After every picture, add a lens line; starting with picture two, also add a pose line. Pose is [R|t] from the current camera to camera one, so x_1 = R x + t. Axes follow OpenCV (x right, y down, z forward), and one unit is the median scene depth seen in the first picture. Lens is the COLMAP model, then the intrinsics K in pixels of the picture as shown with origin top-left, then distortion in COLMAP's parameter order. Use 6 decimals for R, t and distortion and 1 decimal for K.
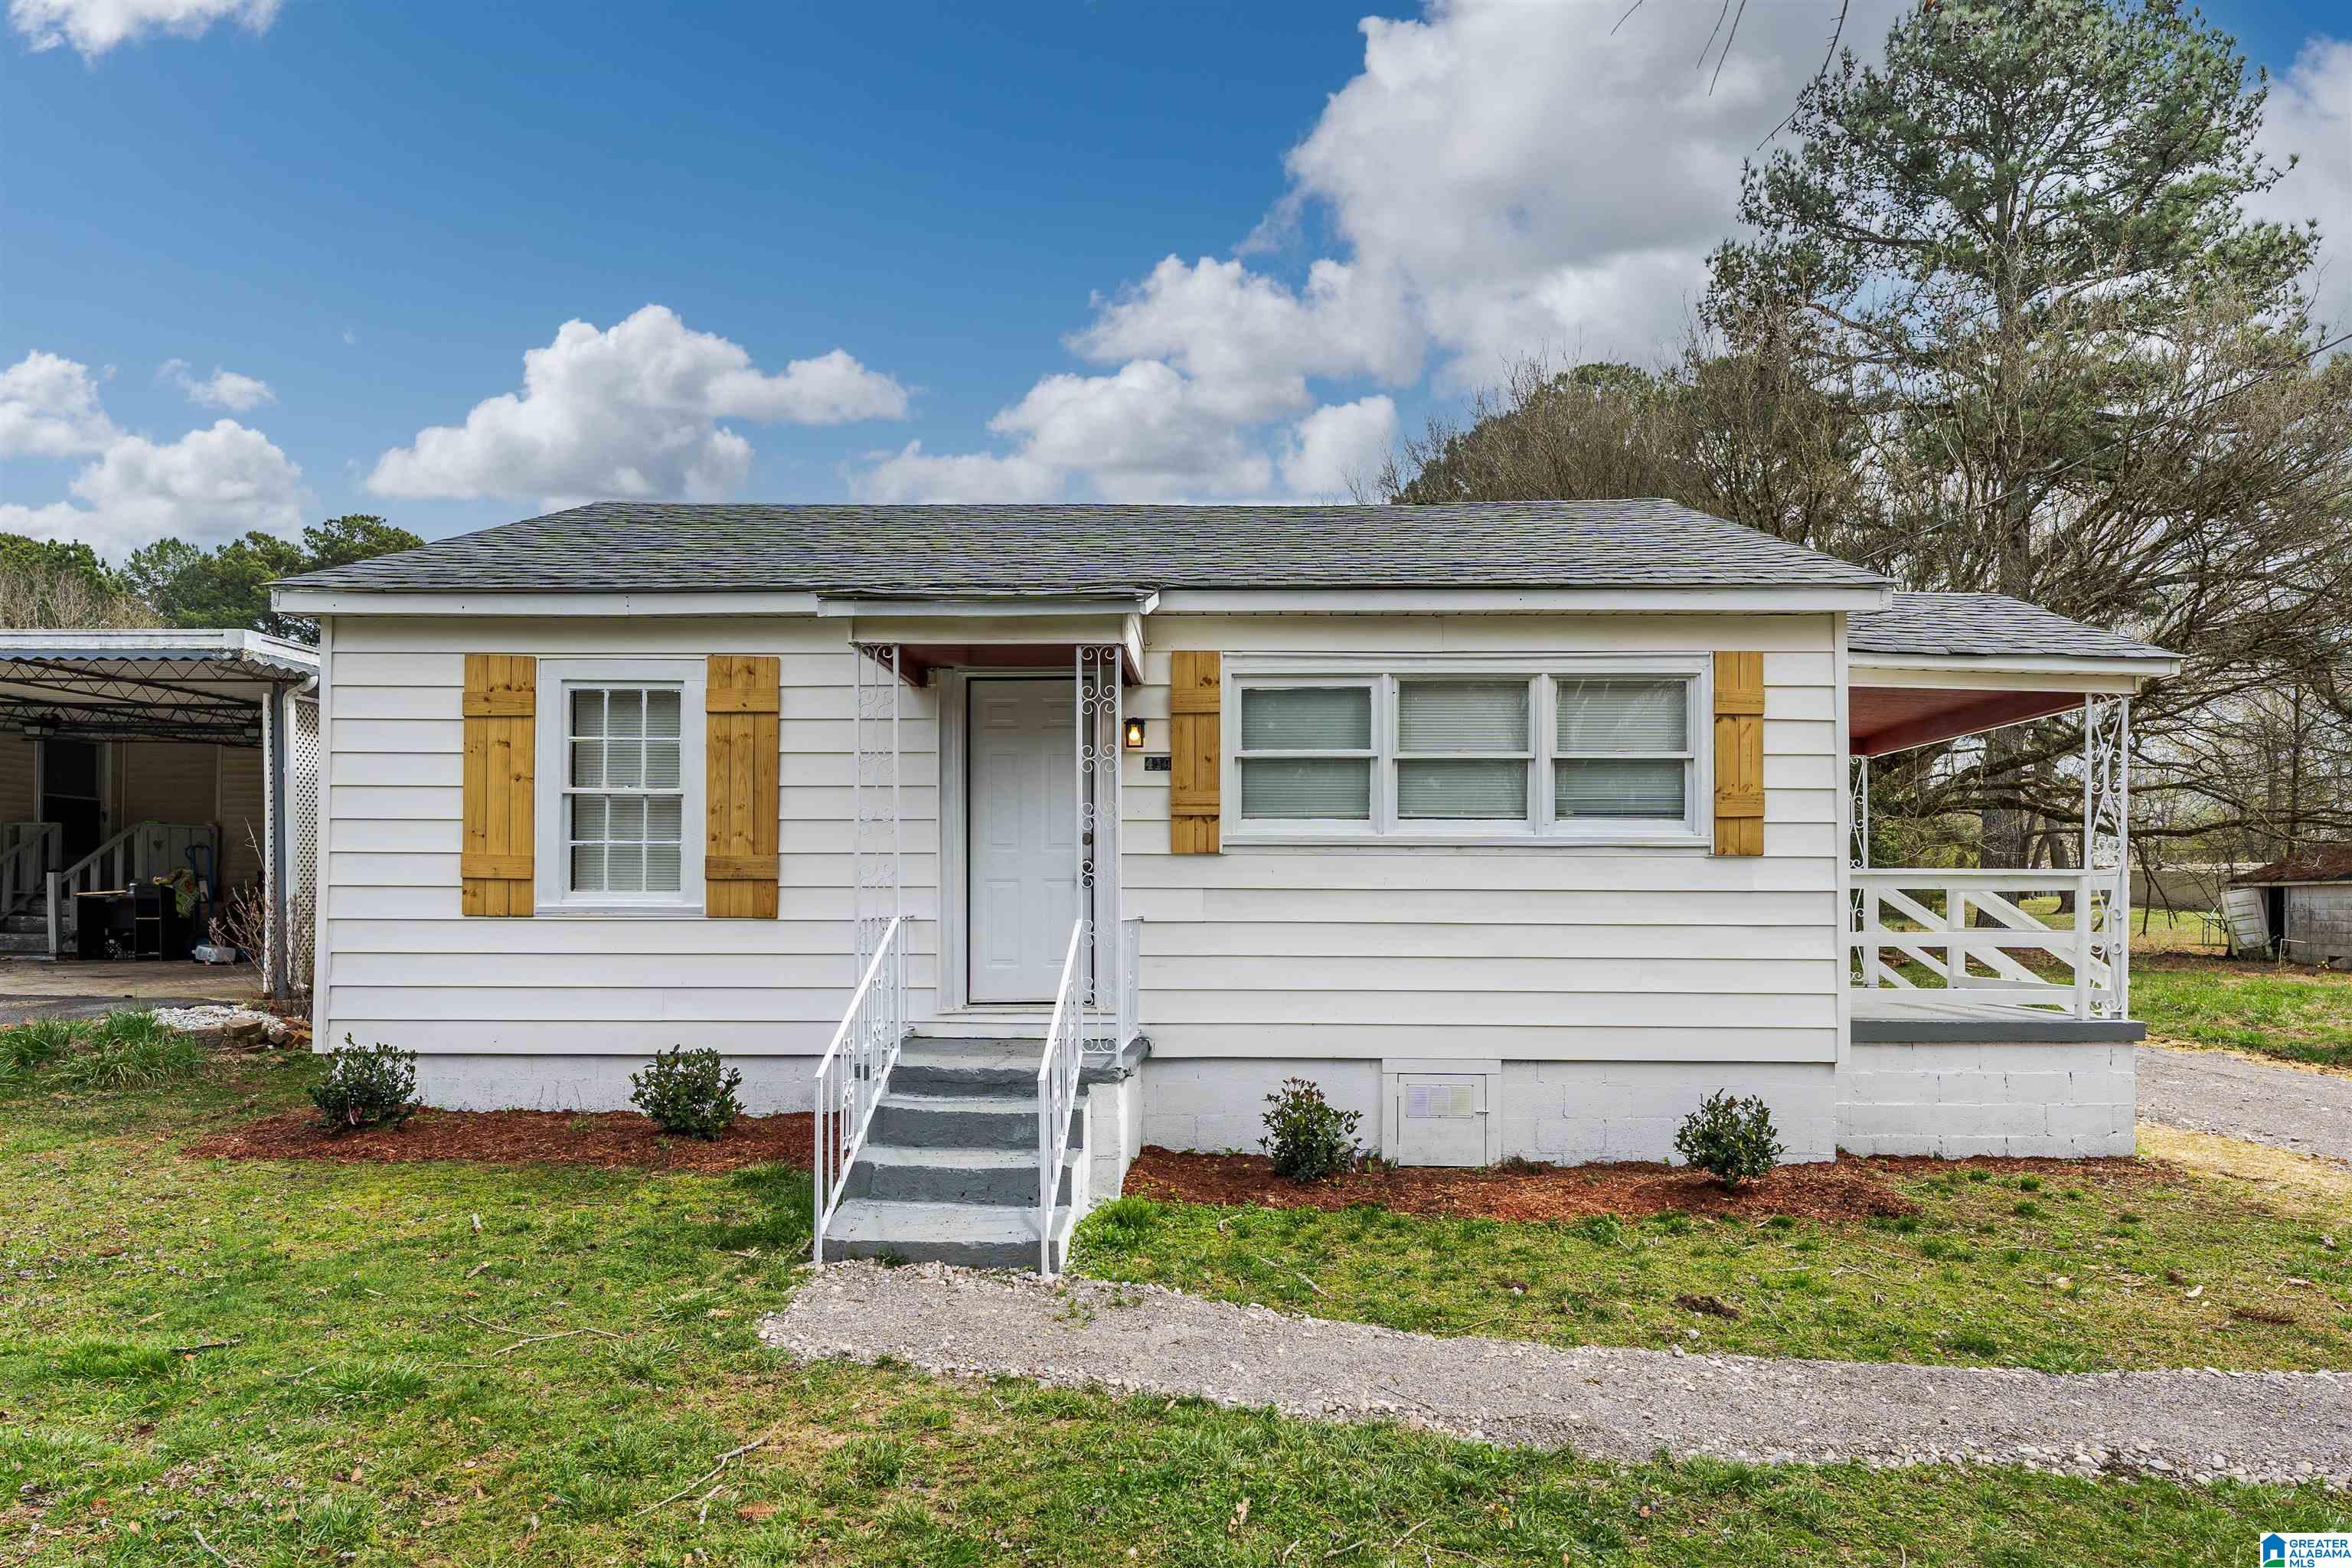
lens RADIAL K [[957.5, 0, 1177.1], [0, 957.5, 881.5], [0, 0, 1]] dist [0.002505, 0.000075]
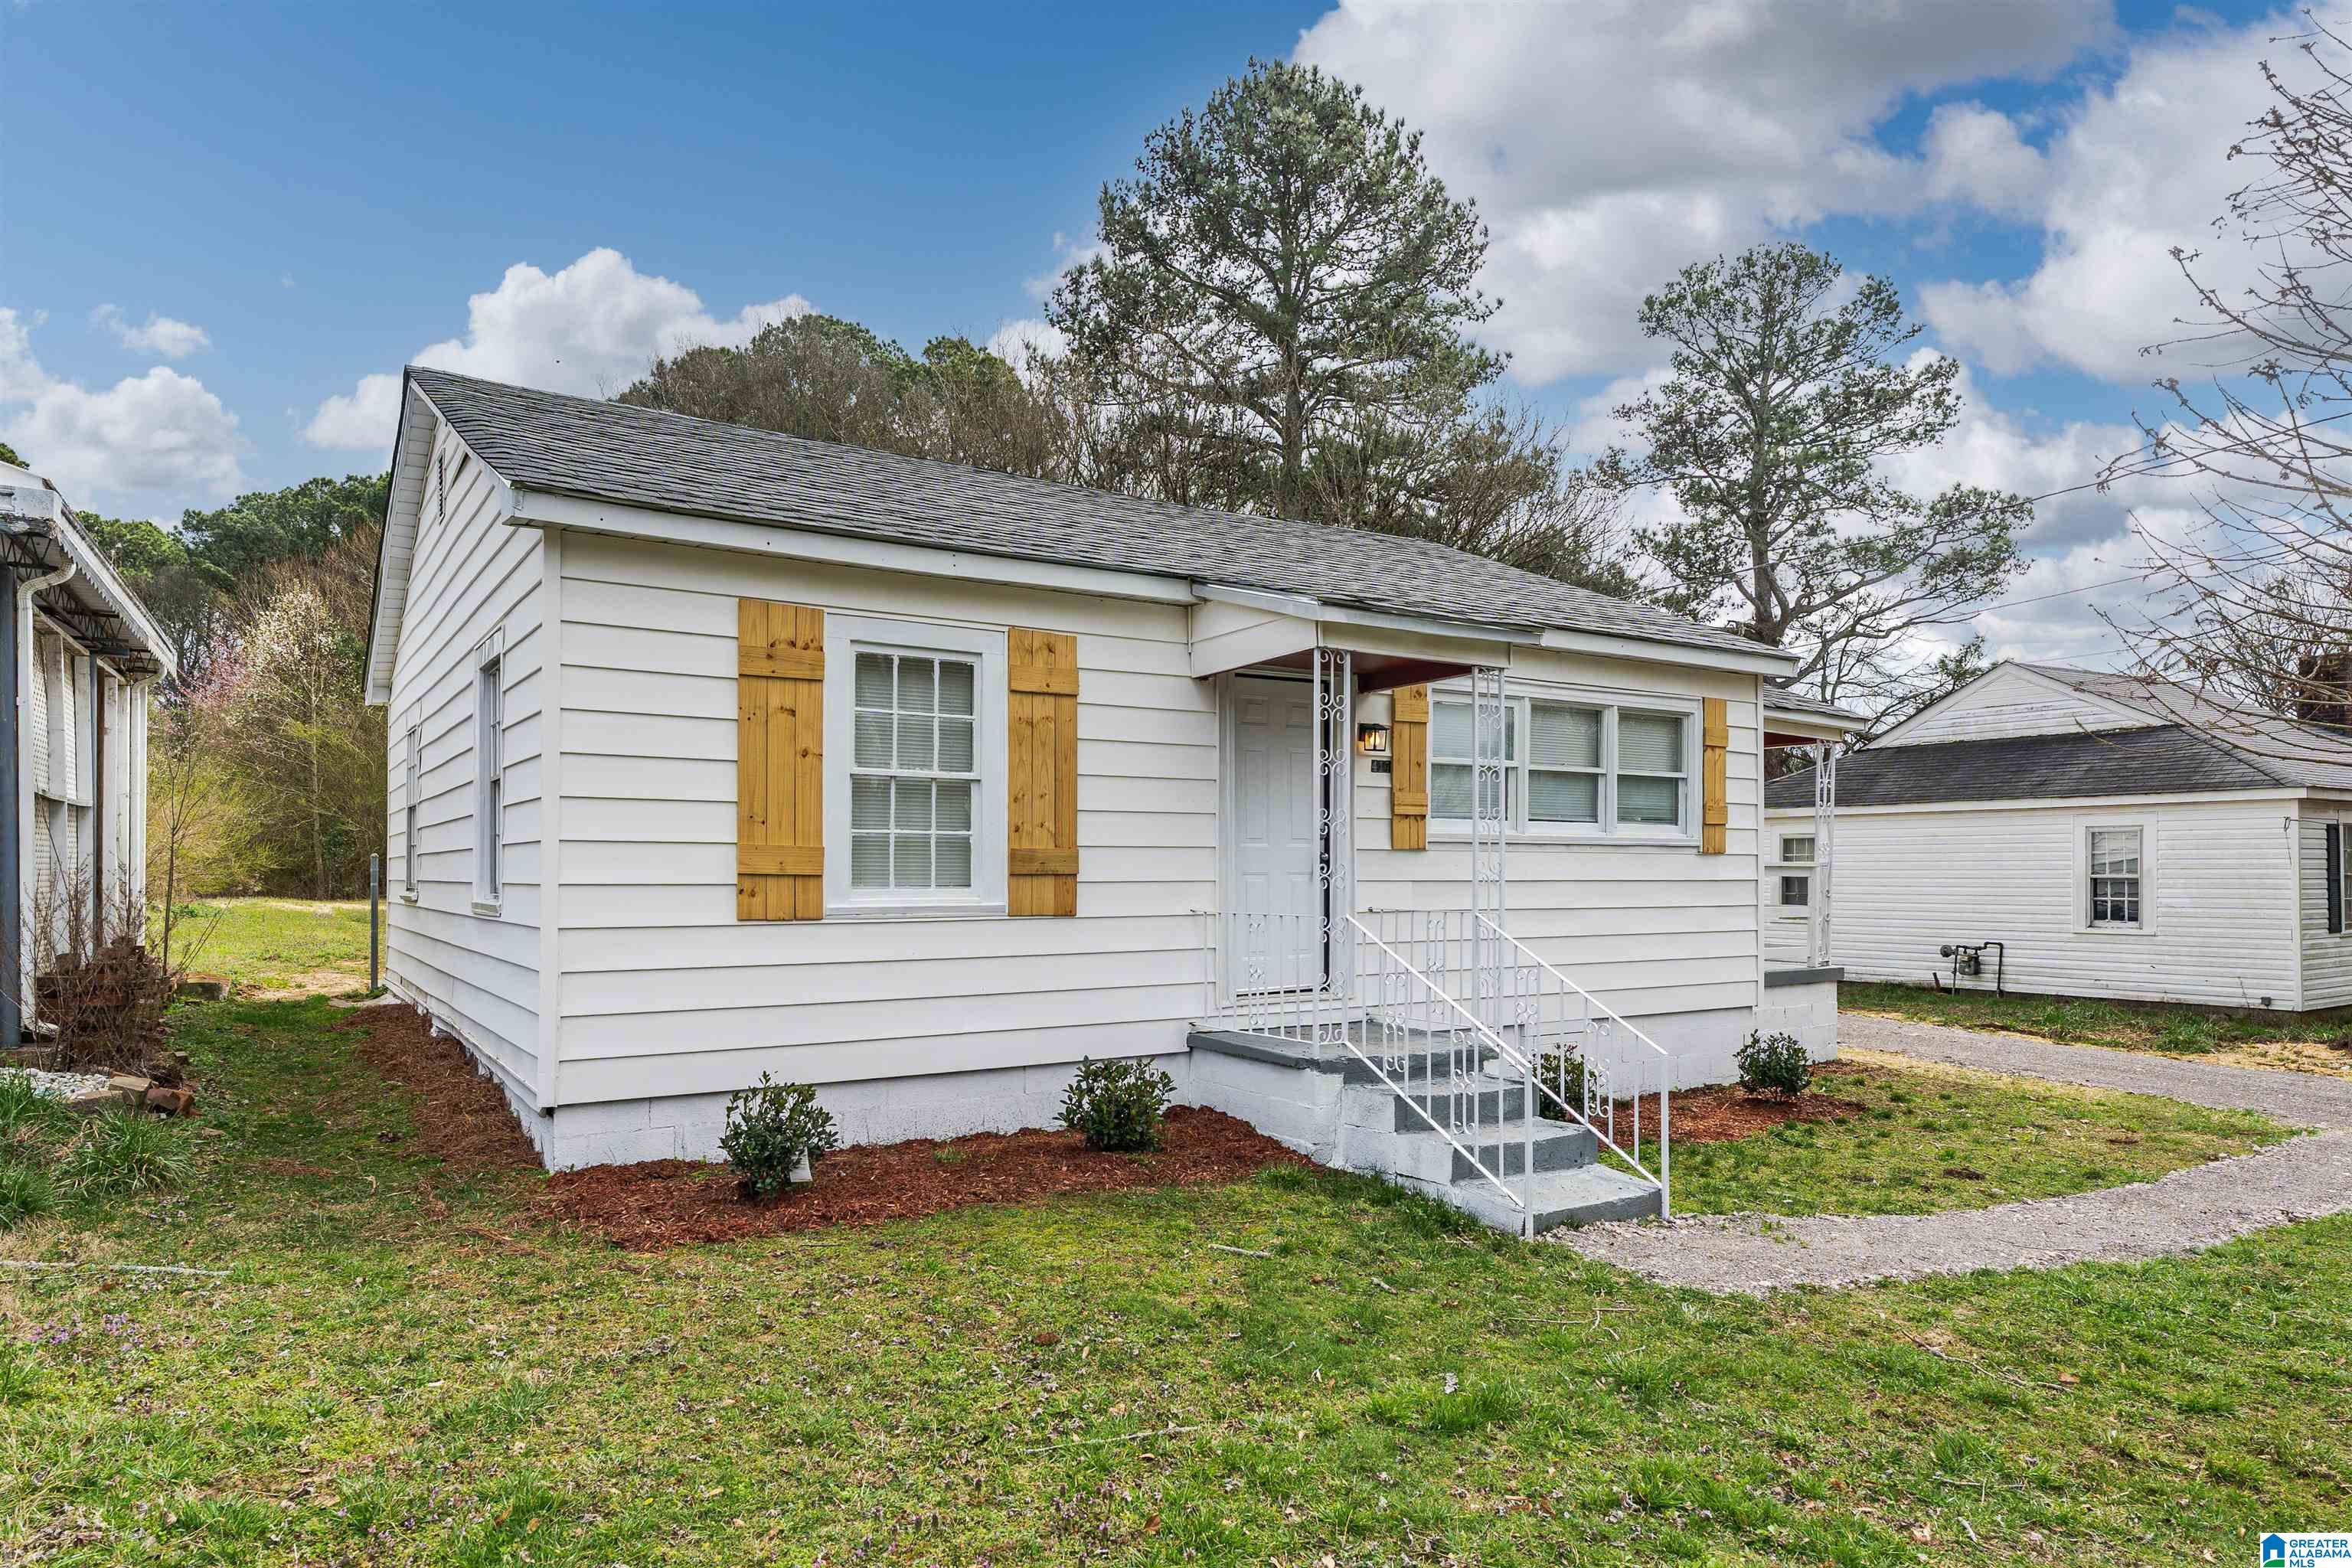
lens RADIAL K [[961.3, 0, 1174.6], [0, 961.3, 869.8], [0, 0, 1]] dist [-0.001890, -0.000069]
pose [[0.914790, -0.000059, 0.403930, -0.713177], [-0.003973, 0.999950, 0.009144, -0.015604], [-0.403910, -0.009969, 0.914744, 0.103195]]
